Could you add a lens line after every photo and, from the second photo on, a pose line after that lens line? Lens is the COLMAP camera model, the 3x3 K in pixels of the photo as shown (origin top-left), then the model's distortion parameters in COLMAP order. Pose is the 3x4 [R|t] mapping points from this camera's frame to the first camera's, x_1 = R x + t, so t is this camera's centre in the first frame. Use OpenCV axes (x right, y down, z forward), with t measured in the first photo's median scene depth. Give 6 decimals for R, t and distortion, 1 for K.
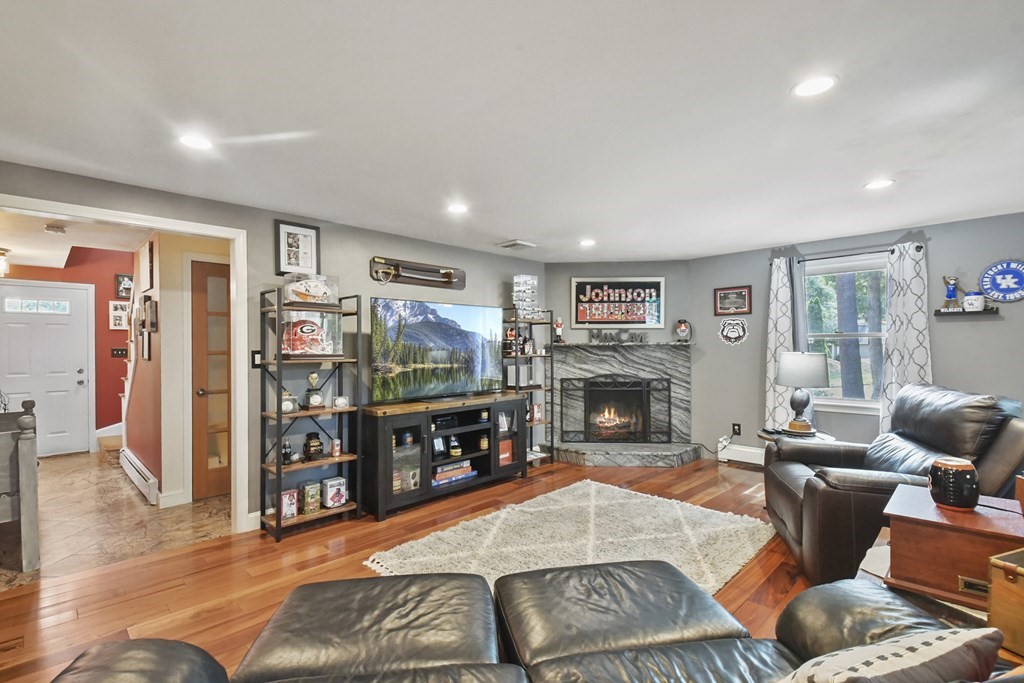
lens RADIAL K [[457.4, 0, 502.7], [0, 457.4, 348.9], [0, 0, 1]] dist [-0.002543, -0.002553]
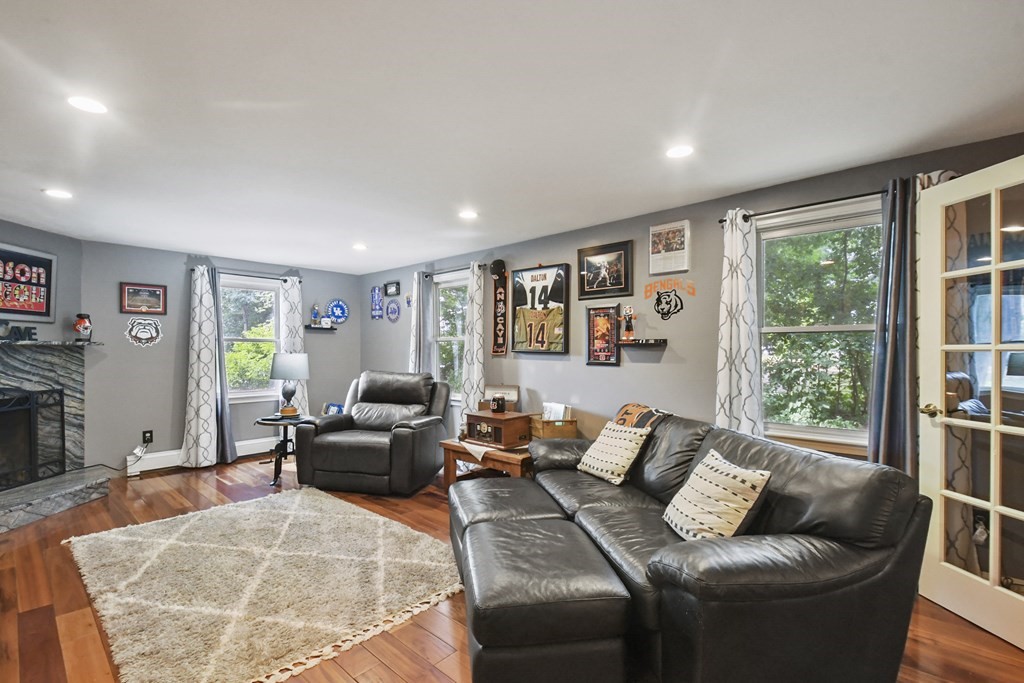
lens RADIAL K [[457.4, 0, 501.1], [0, 457.4, 348.1], [0, 0, 1]] dist [-0.002543, -0.002553]
pose [[-0.029688, 0.008681, 0.999522, -0.435874], [-0.000717, 0.999962, -0.008707, 0.002394], [-0.999559, -0.000975, -0.029681, 0.302418]]
